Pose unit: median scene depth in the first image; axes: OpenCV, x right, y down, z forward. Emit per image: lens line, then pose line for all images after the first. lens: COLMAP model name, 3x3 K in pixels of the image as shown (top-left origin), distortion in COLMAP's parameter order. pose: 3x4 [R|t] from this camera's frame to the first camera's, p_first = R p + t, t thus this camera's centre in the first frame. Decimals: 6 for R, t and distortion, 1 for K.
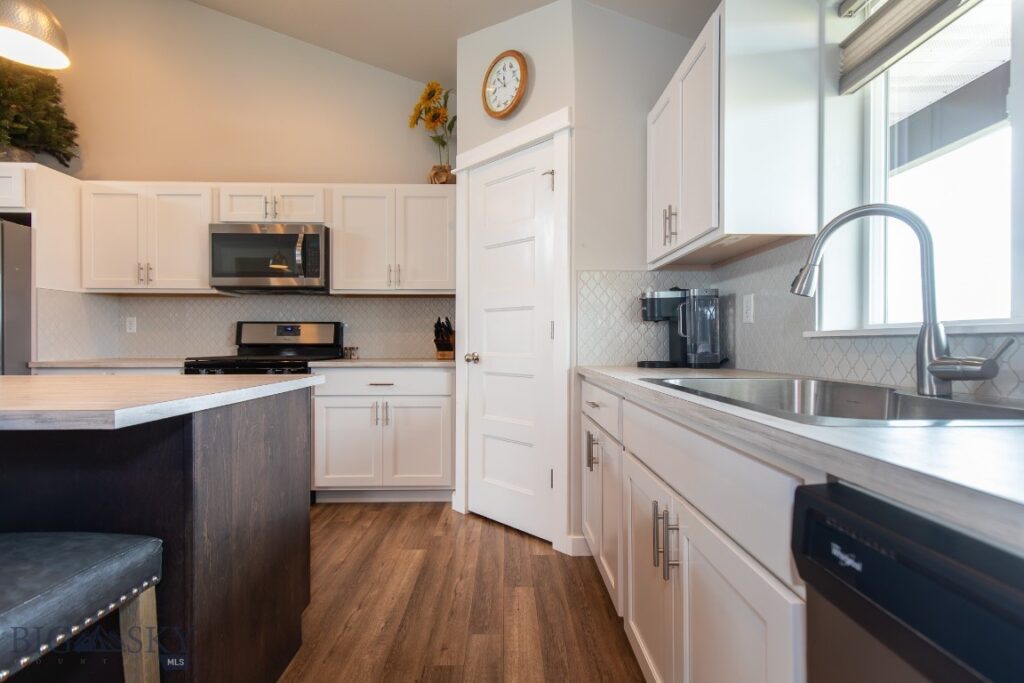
lens RADIAL K [[464.7, 0, 505.9], [0, 464.7, 336.6], [0, 0, 1]] dist [0.003686, -0.000506]
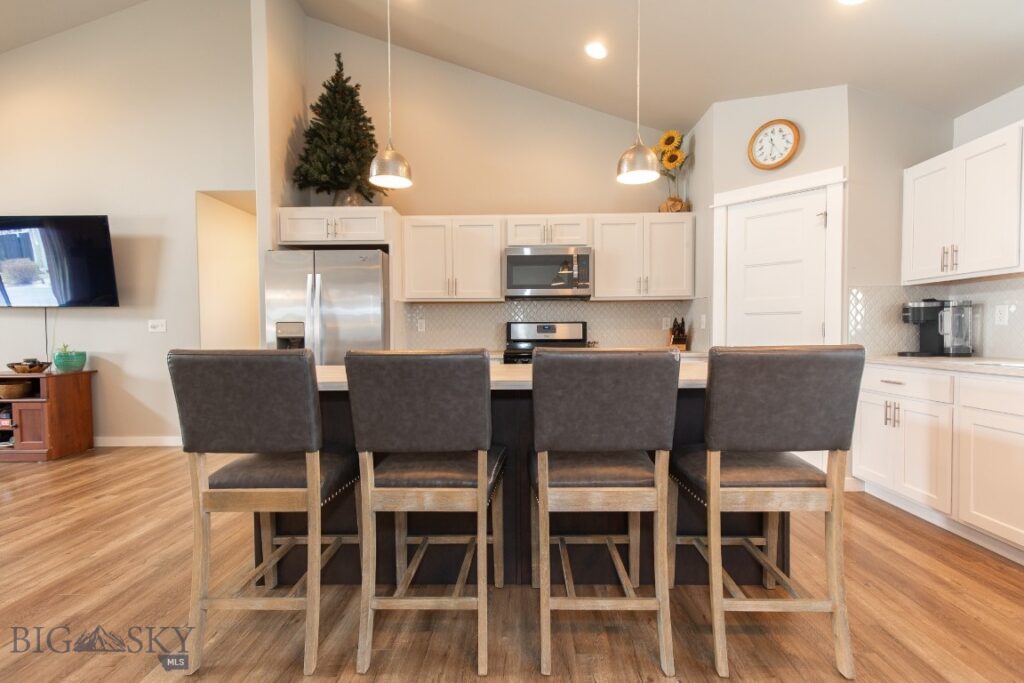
lens RADIAL K [[464.7, 0, 521.4], [0, 464.7, 342.1], [0, 0, 1]] dist [0.003686, -0.000506]
pose [[0.998778, -0.005983, -0.049049, -0.520520], [0.007579, 0.999445, 0.032431, -0.020541], [0.048827, -0.032763, 0.998270, -0.300198]]
